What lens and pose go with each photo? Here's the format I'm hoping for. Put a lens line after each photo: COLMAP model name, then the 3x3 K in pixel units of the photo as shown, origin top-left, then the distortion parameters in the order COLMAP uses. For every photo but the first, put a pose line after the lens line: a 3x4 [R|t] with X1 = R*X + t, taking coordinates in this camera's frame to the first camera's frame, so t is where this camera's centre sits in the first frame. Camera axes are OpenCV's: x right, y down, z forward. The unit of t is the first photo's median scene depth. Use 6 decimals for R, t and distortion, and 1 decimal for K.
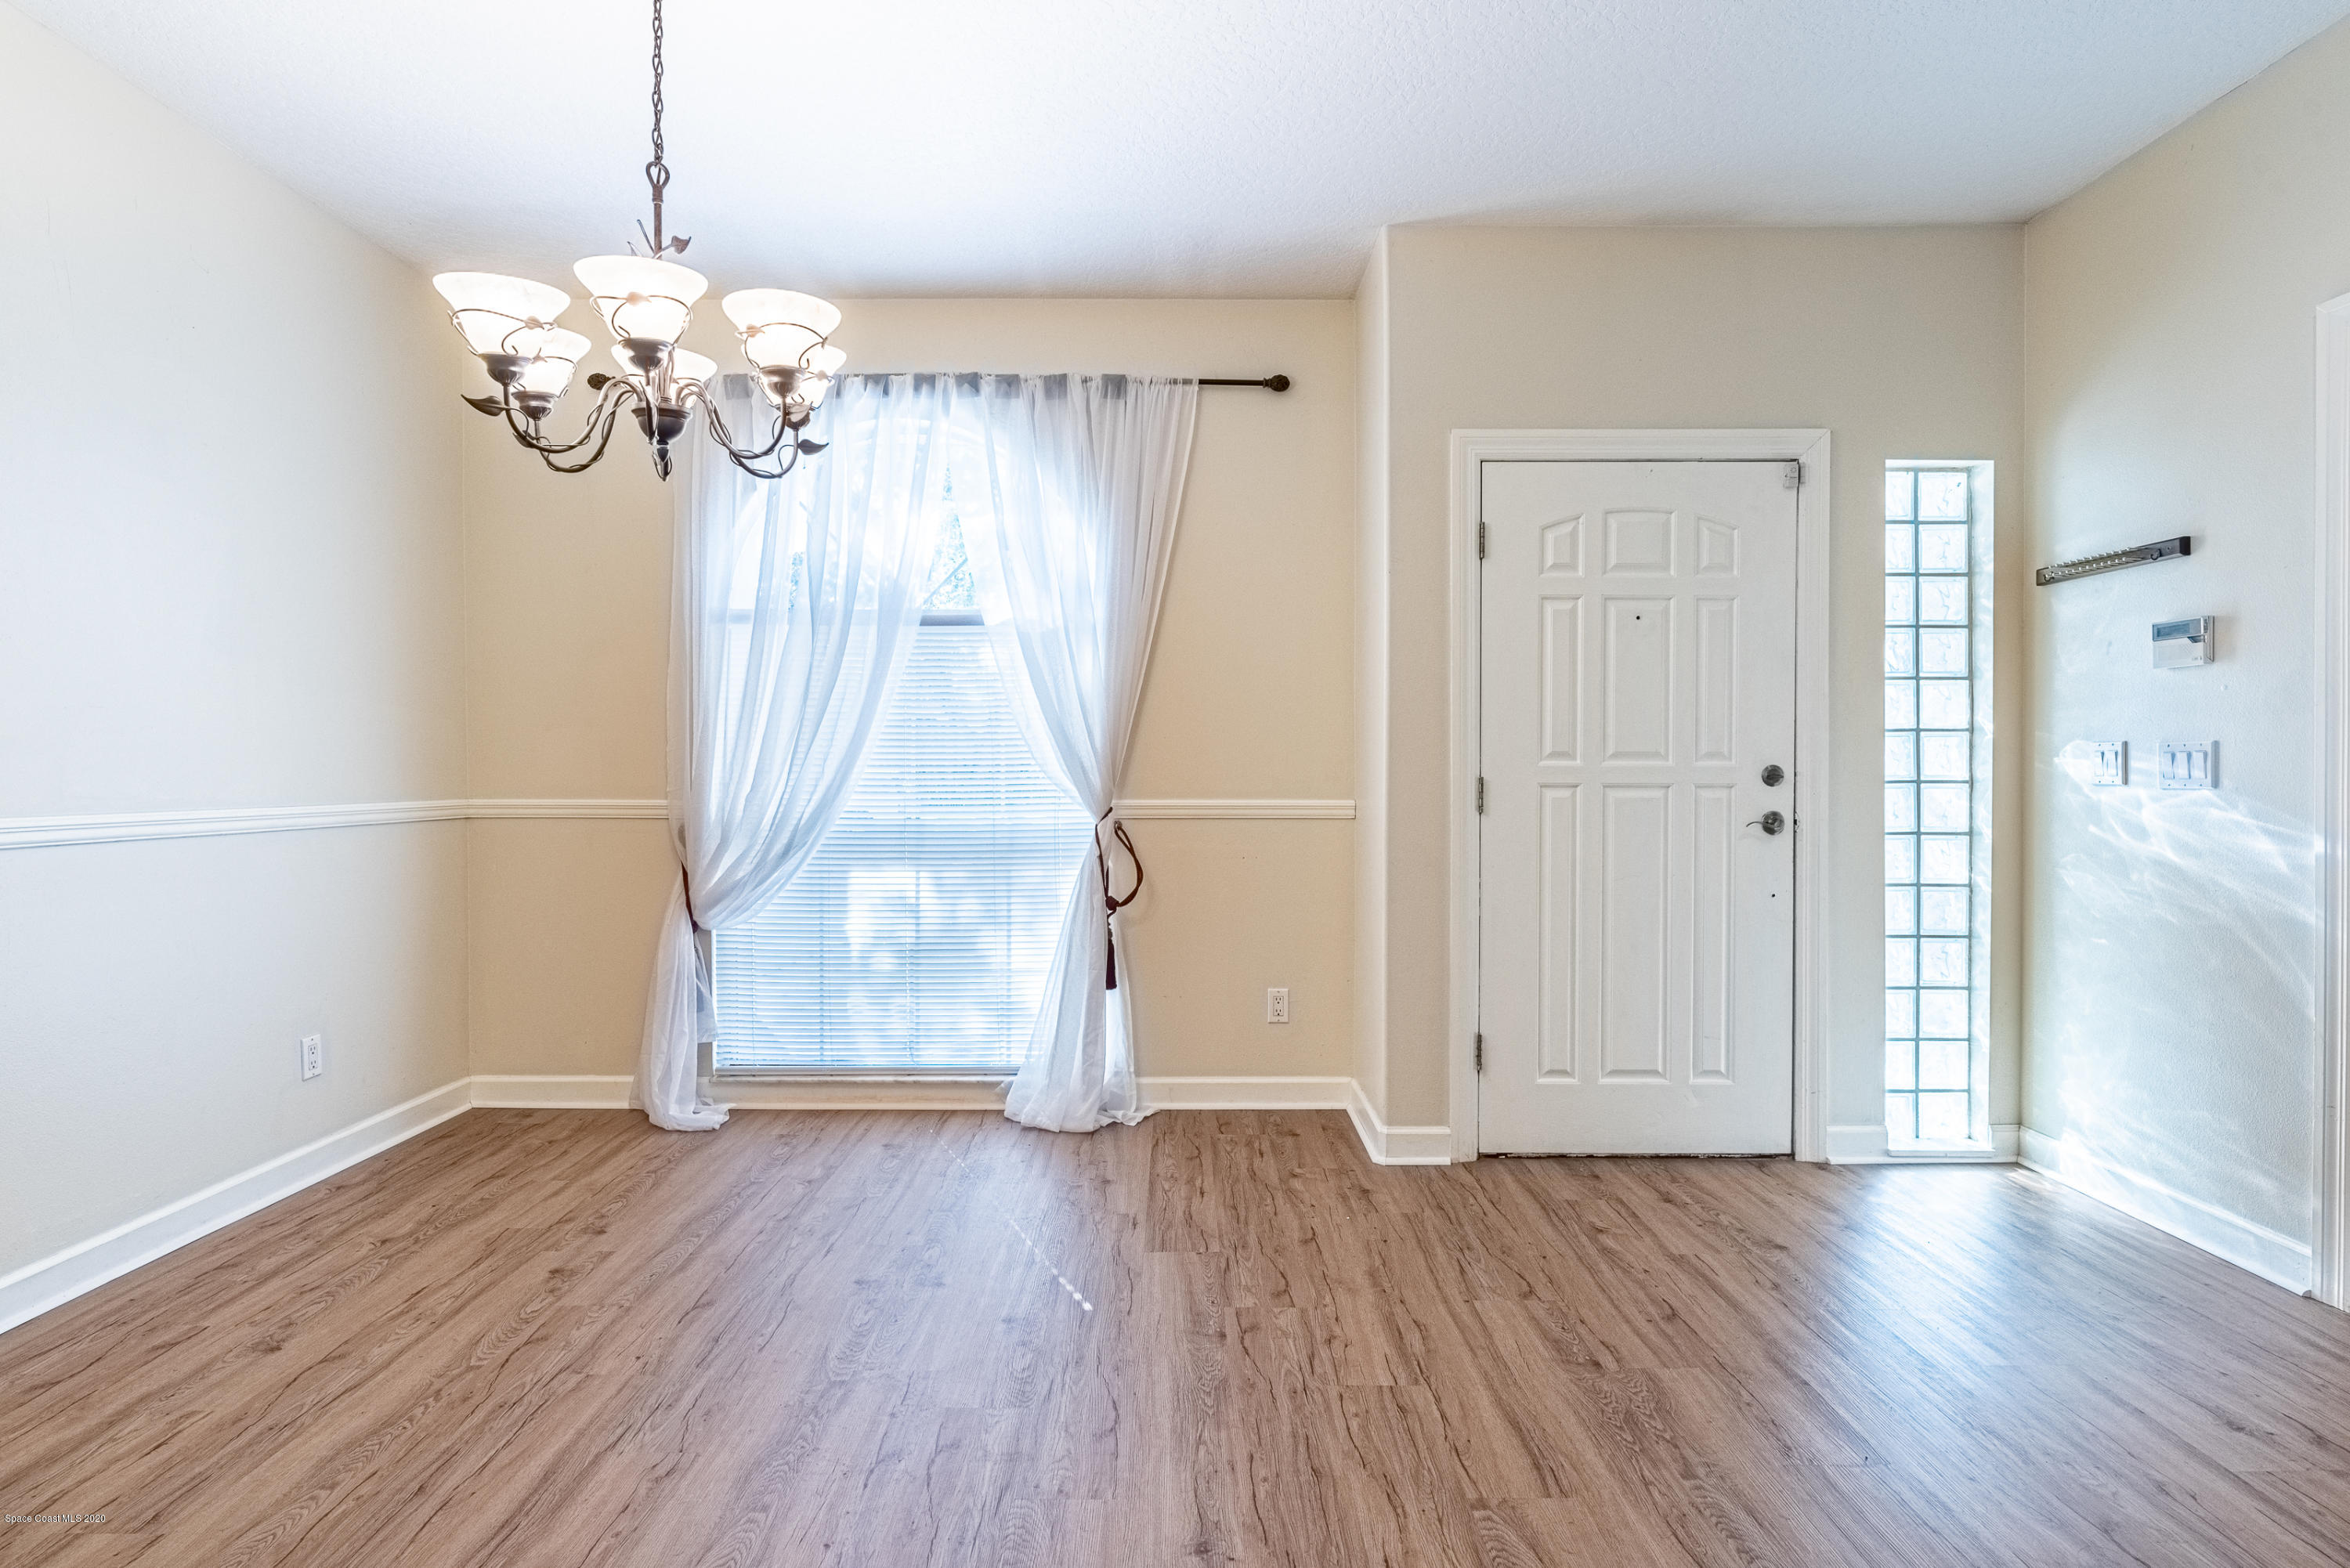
lens RADIAL K [[1201.1, 0, 1225.1], [0, 1201.1, 777.3], [0, 0, 1]] dist [-0.001231, -0.000742]
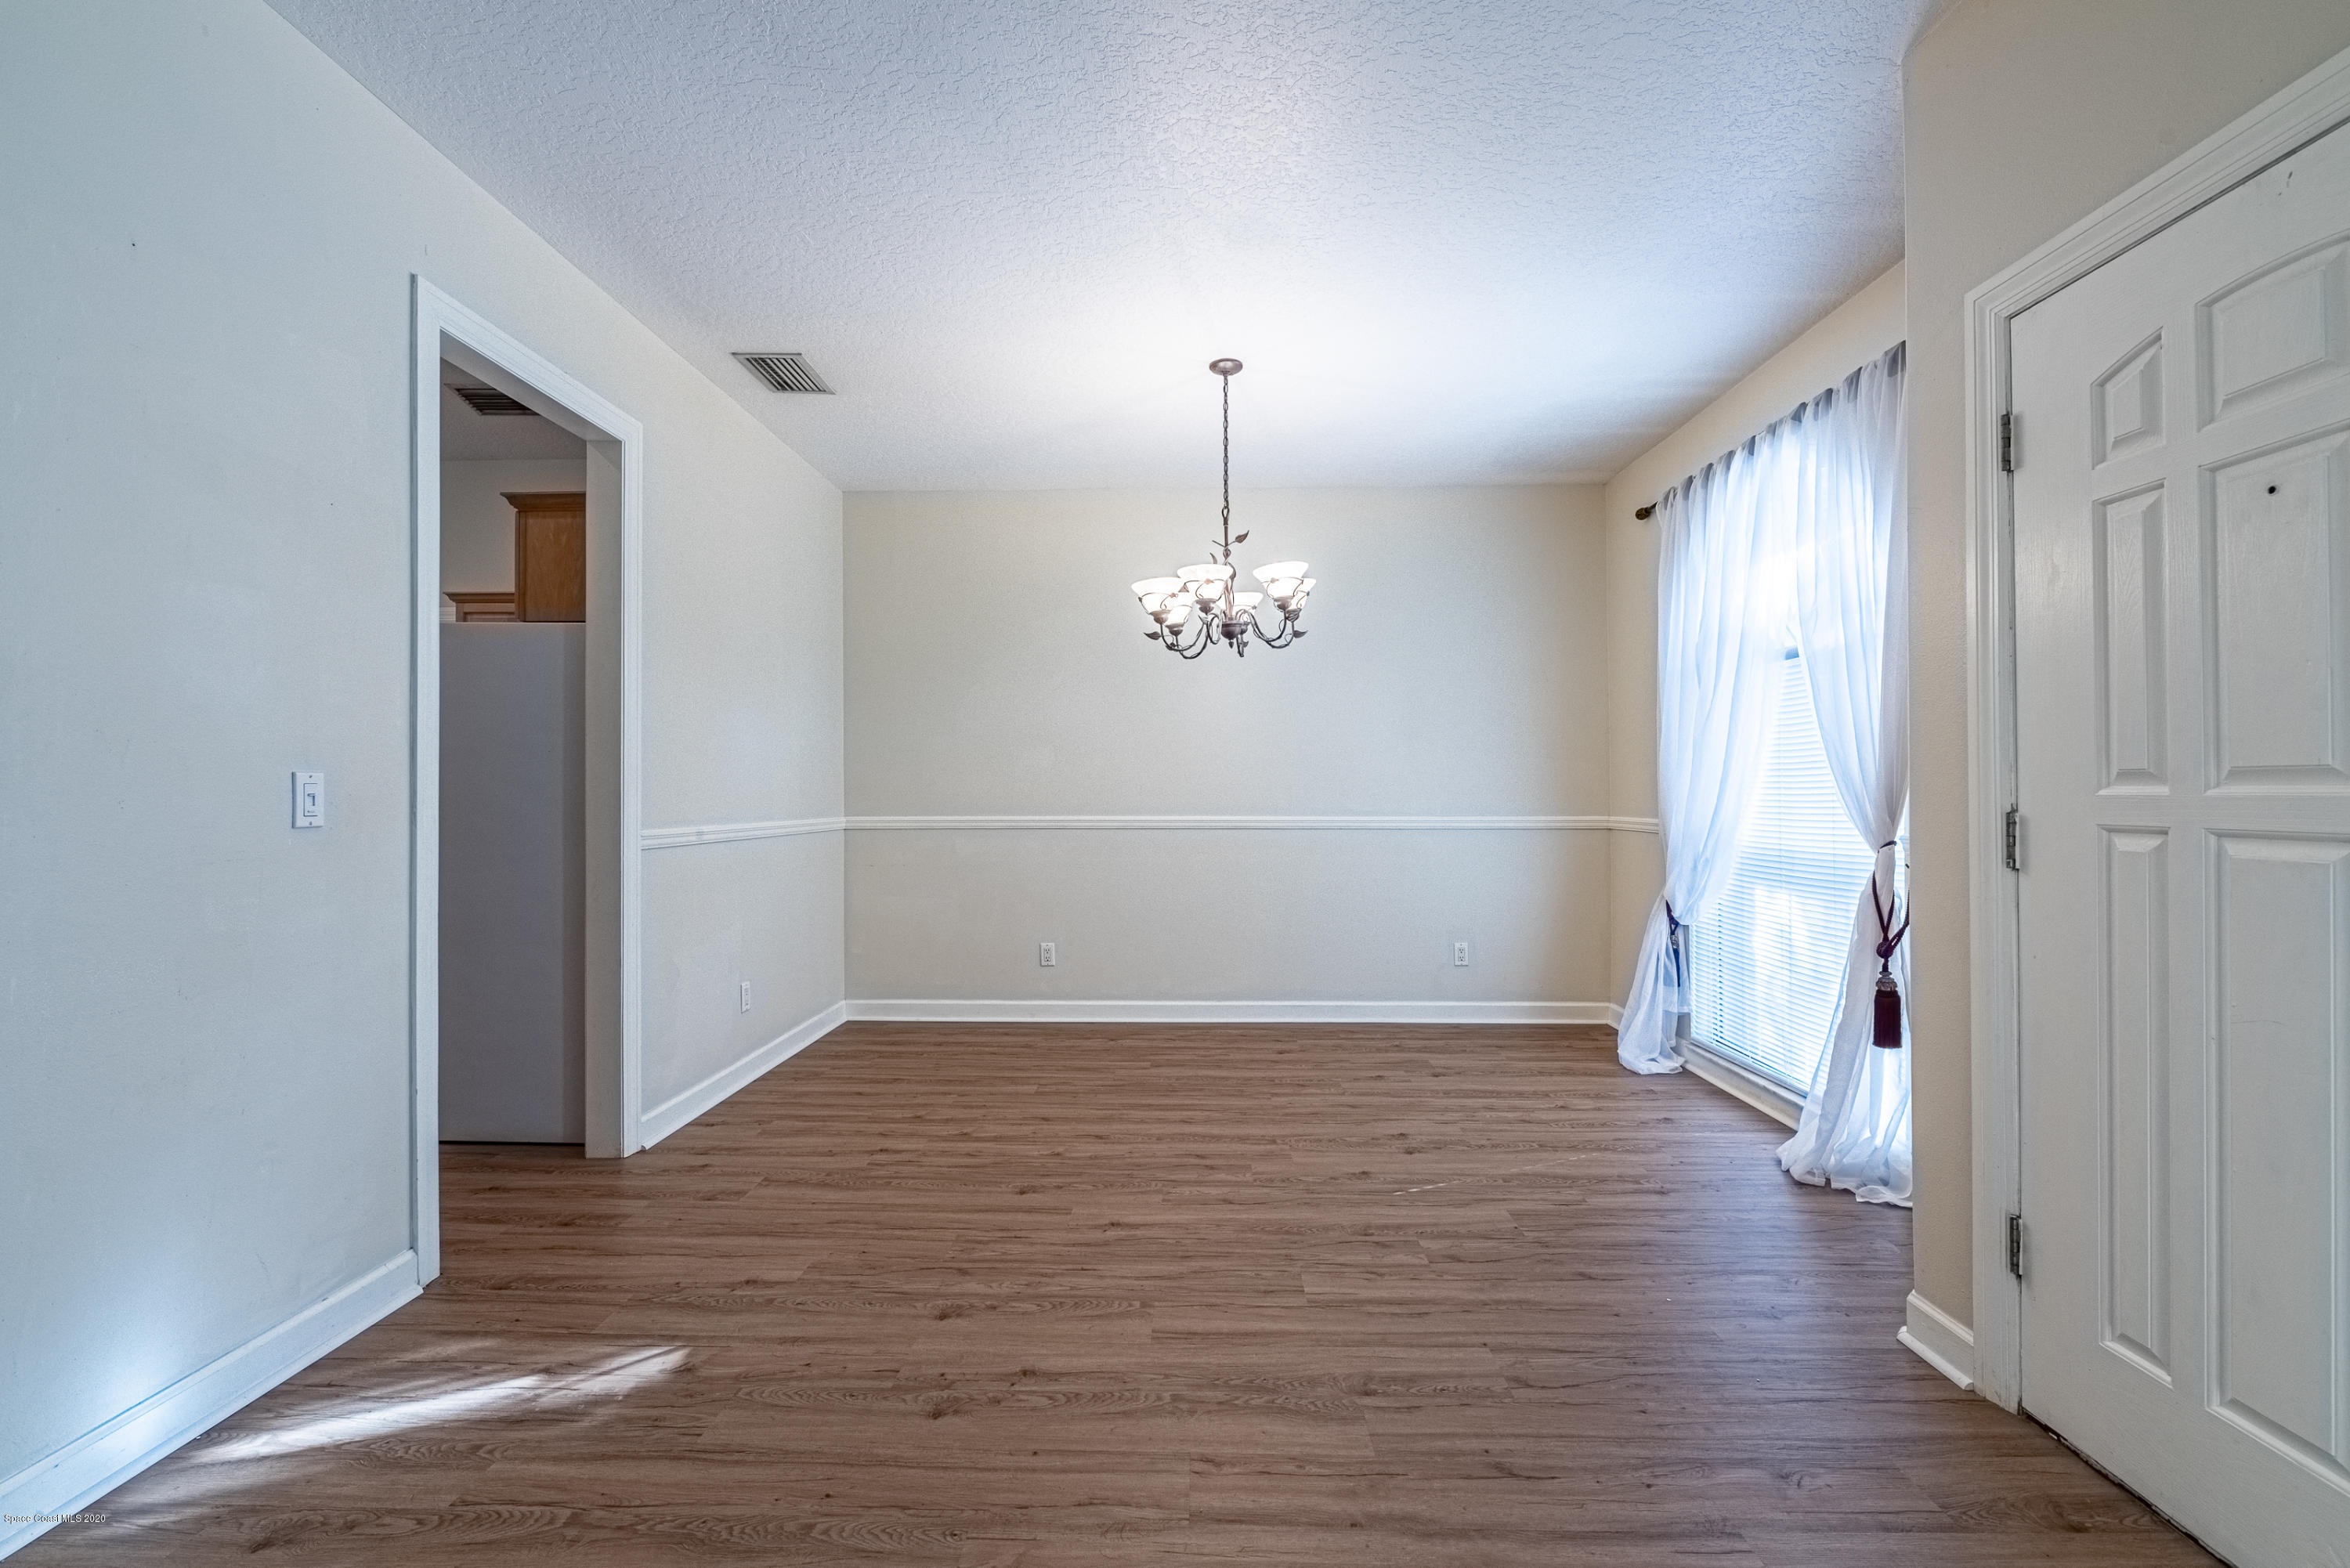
lens RADIAL K [[1061.7, 0, 1160.2], [0, 1061.7, 788.0], [0, 0, 1]] dist [0.000840, -0.001906]
pose [[-0.055762, -0.005797, -0.998427, 0.795698], [-0.007267, 0.999959, -0.005400, -0.006593], [0.998418, 0.006955, -0.055802, 0.576191]]
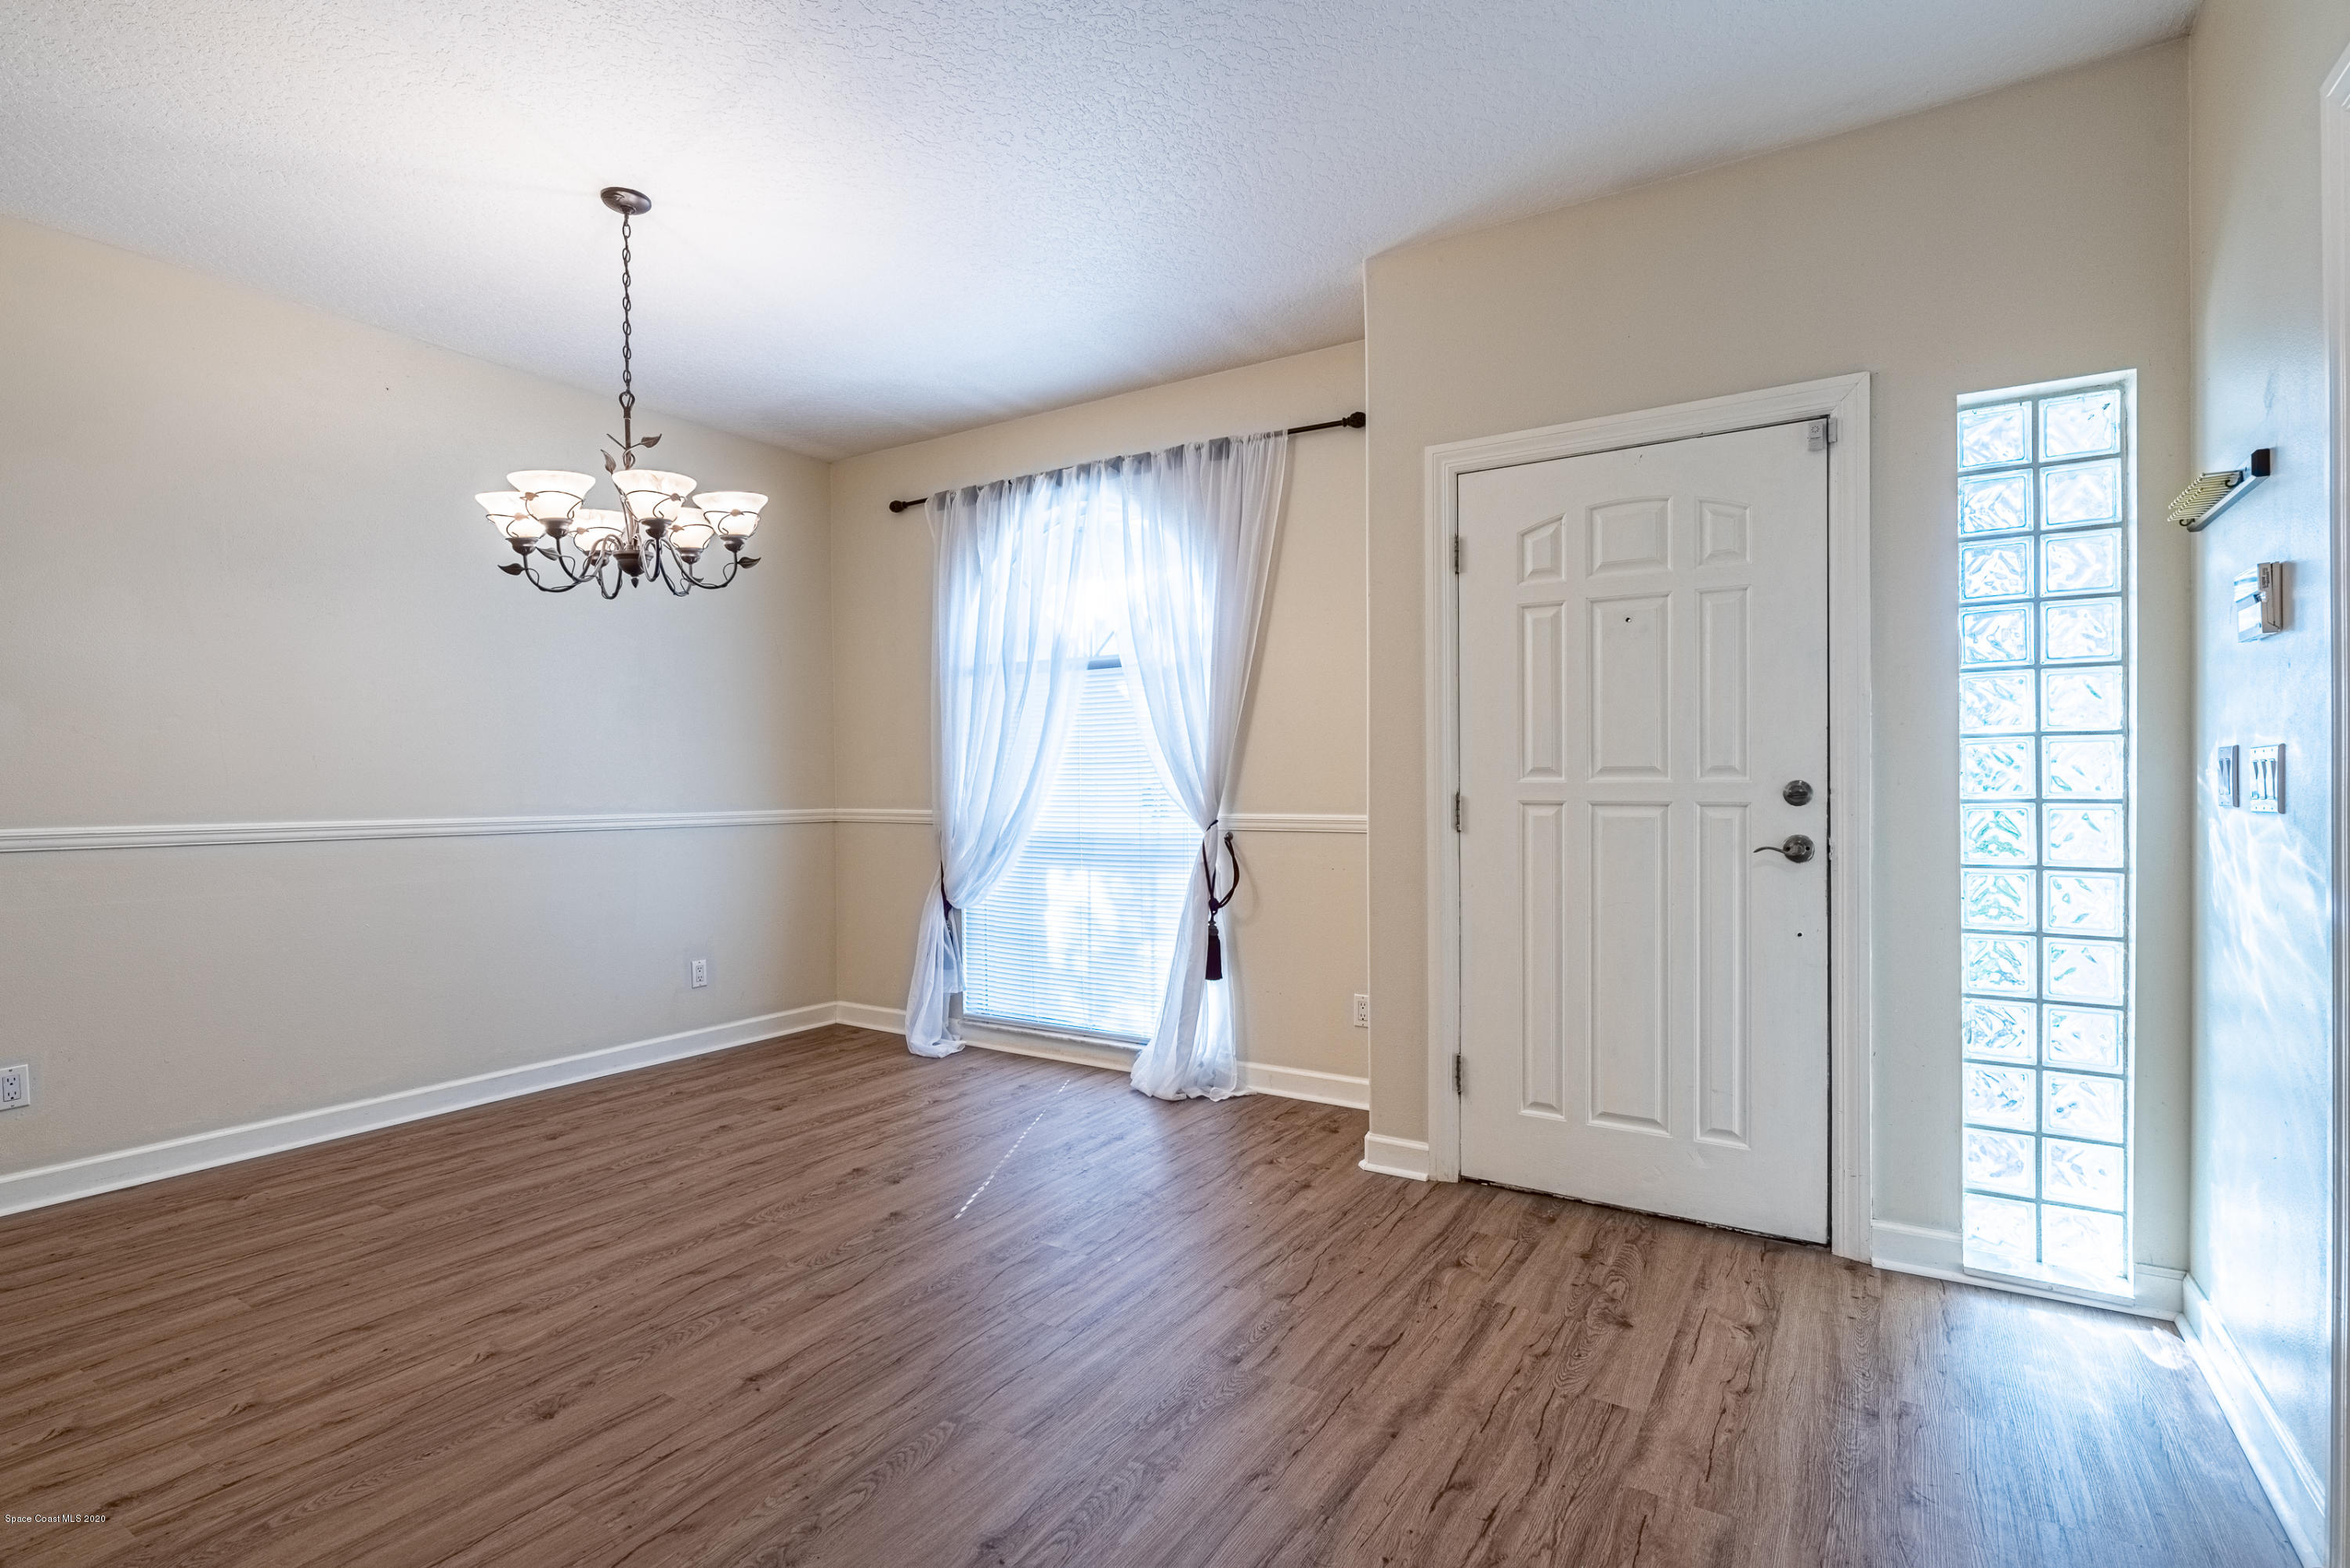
lens RADIAL K [[1136.2, 0, 1222.4], [0, 1136.2, 787.9], [0, 0, 1]] dist [-0.002589, 0.000360]
pose [[0.845865, -0.001639, -0.533395, 0.543346], [0.000335, 0.999997, -0.002541, -0.003056], [0.533397, 0.001970, 0.845863, 0.106803]]
